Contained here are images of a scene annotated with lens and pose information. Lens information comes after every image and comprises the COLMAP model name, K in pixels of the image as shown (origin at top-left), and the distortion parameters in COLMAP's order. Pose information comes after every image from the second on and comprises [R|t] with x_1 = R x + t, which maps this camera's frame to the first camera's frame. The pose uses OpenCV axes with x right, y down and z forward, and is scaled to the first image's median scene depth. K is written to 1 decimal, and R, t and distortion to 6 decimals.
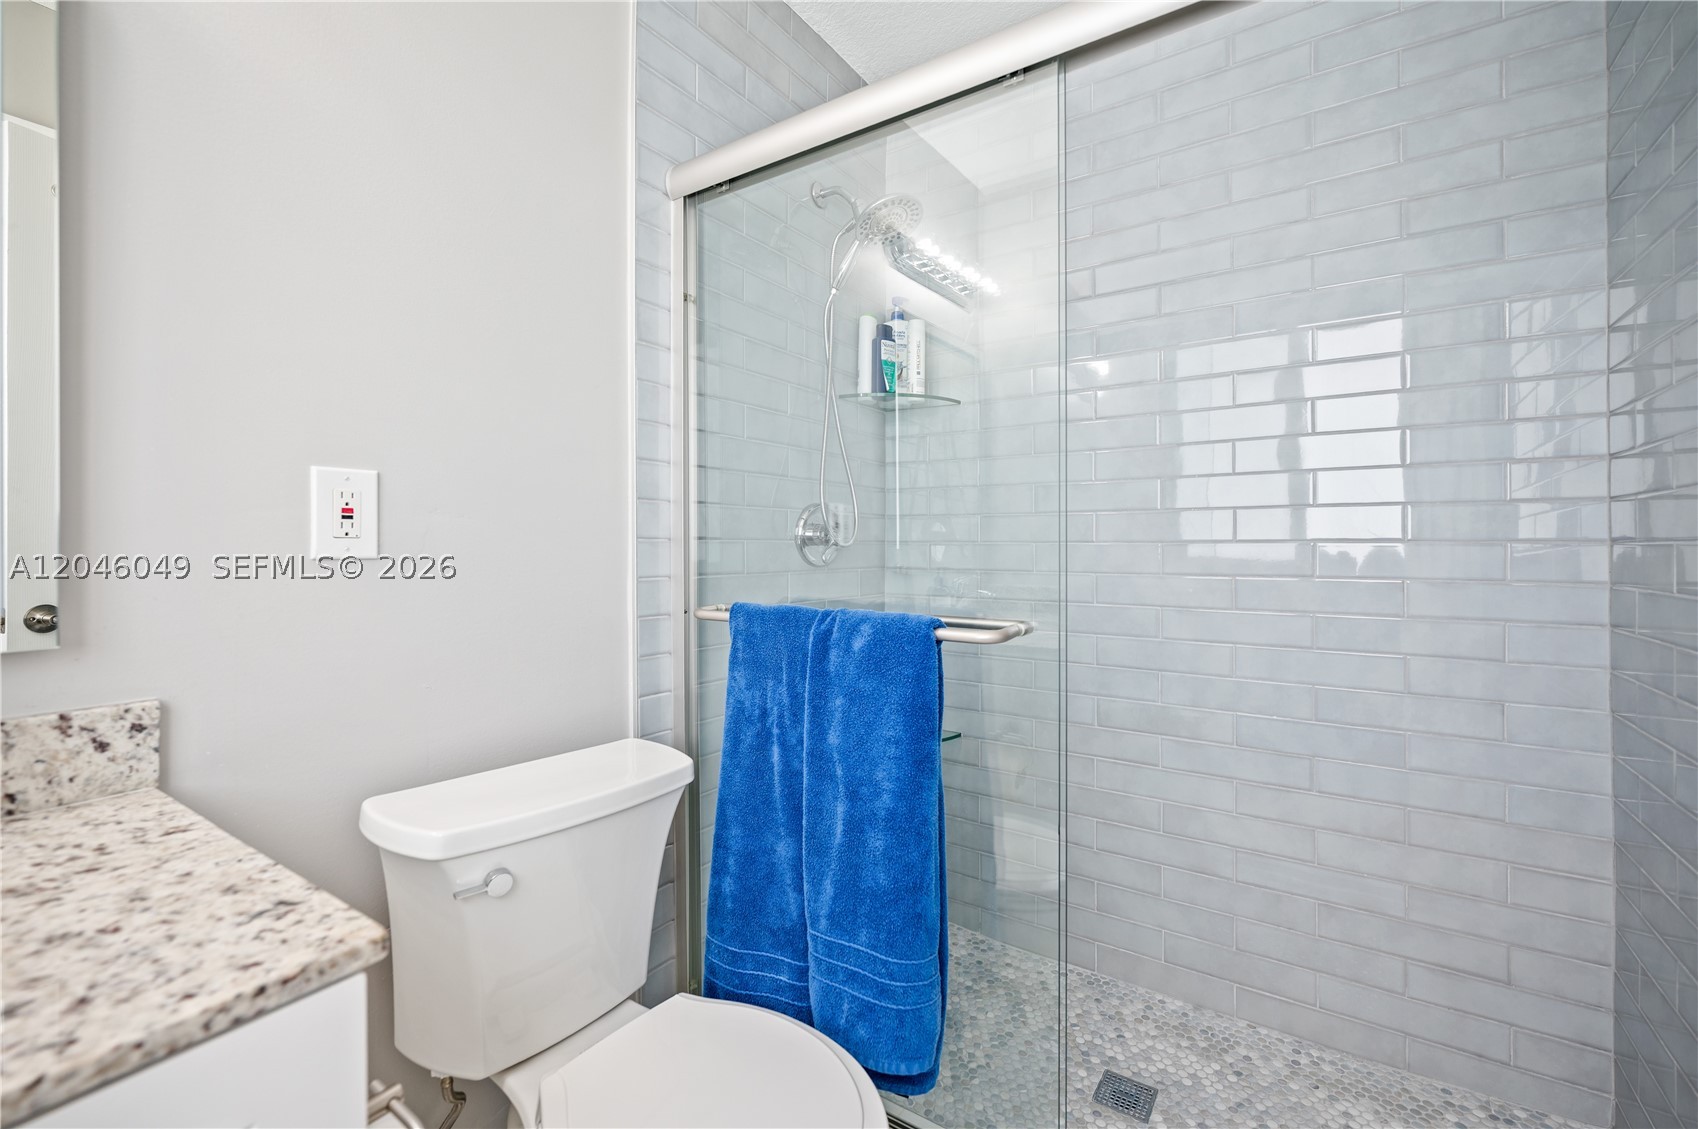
lens RADIAL K [[729.8, 0, 852.0], [0, 729.8, 532.4], [0, 0, 1]] dist [-0.001761, -0.000640]
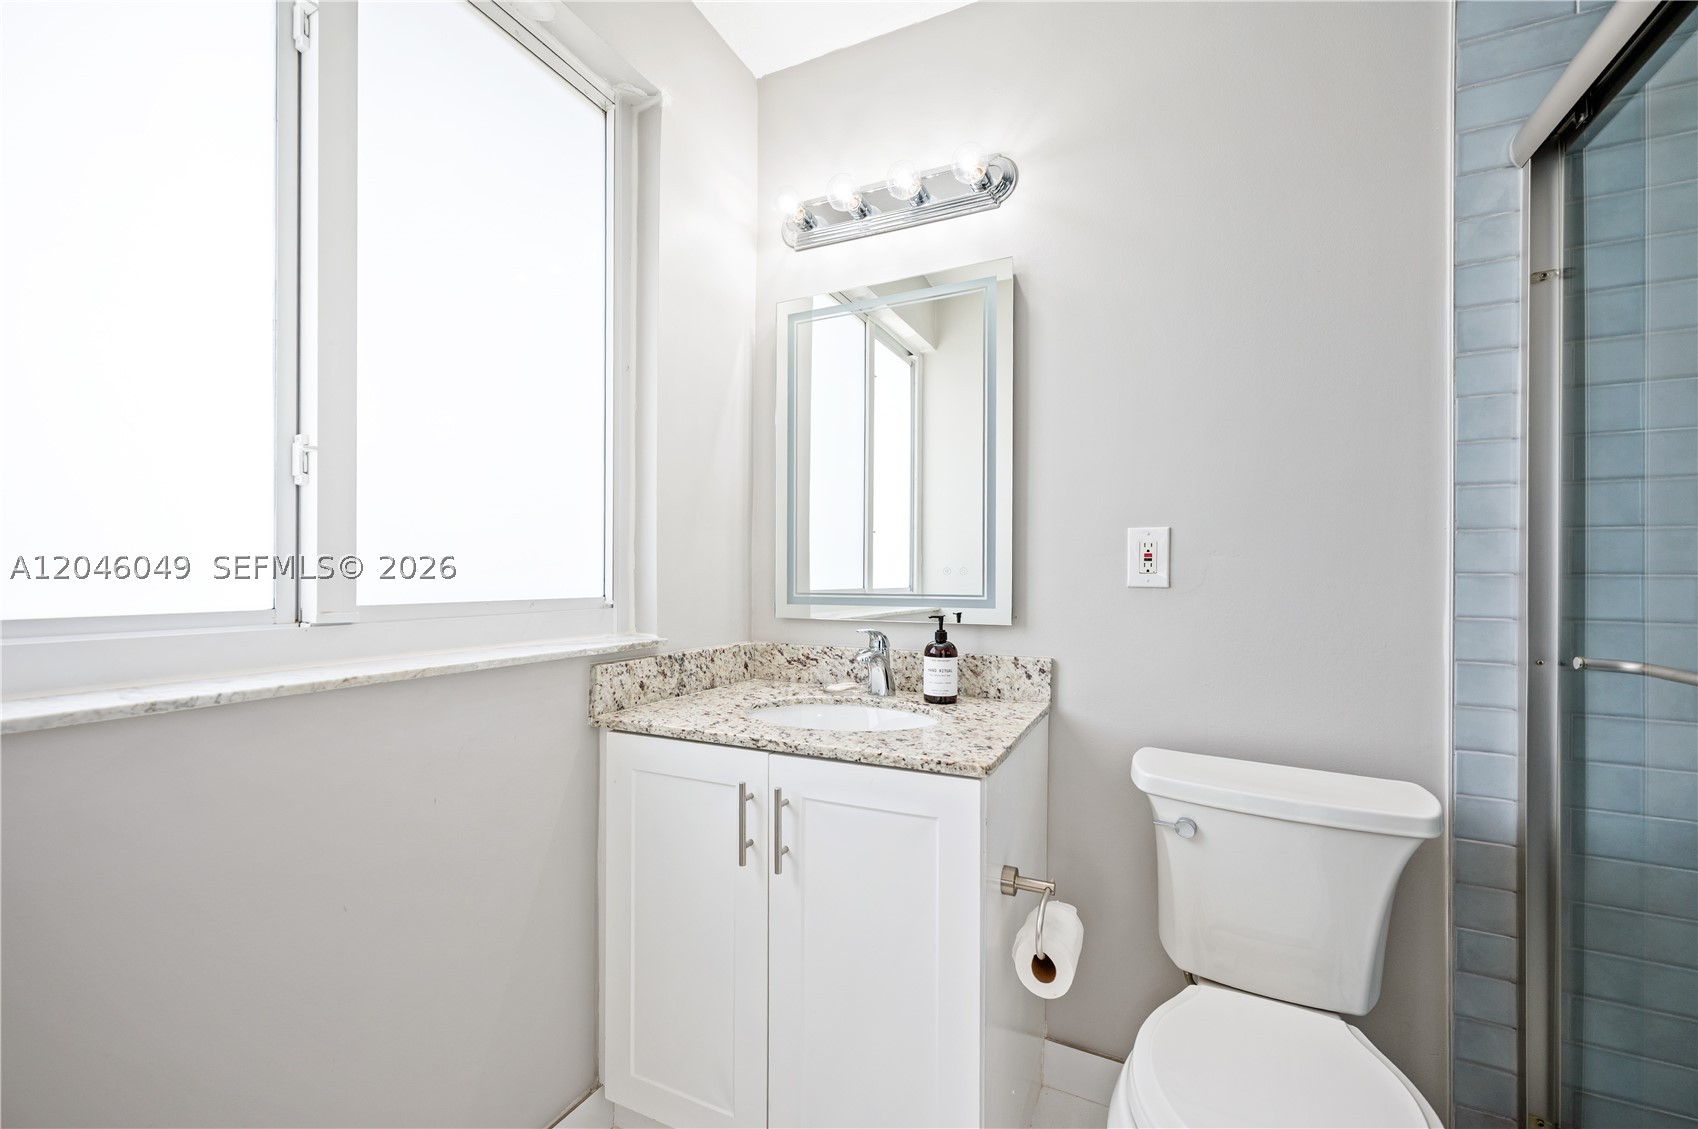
lens RADIAL K [[676.8, 0, 849.1], [0, 676.8, 575.6], [0, 0, 1]] dist [0.000350, 0.000015]
pose [[0.139486, -0.008007, -0.990192, 0.753890], [0.002716, 0.999967, -0.007703, 0.026573], [0.990220, -0.001615, 0.139503, 0.239826]]
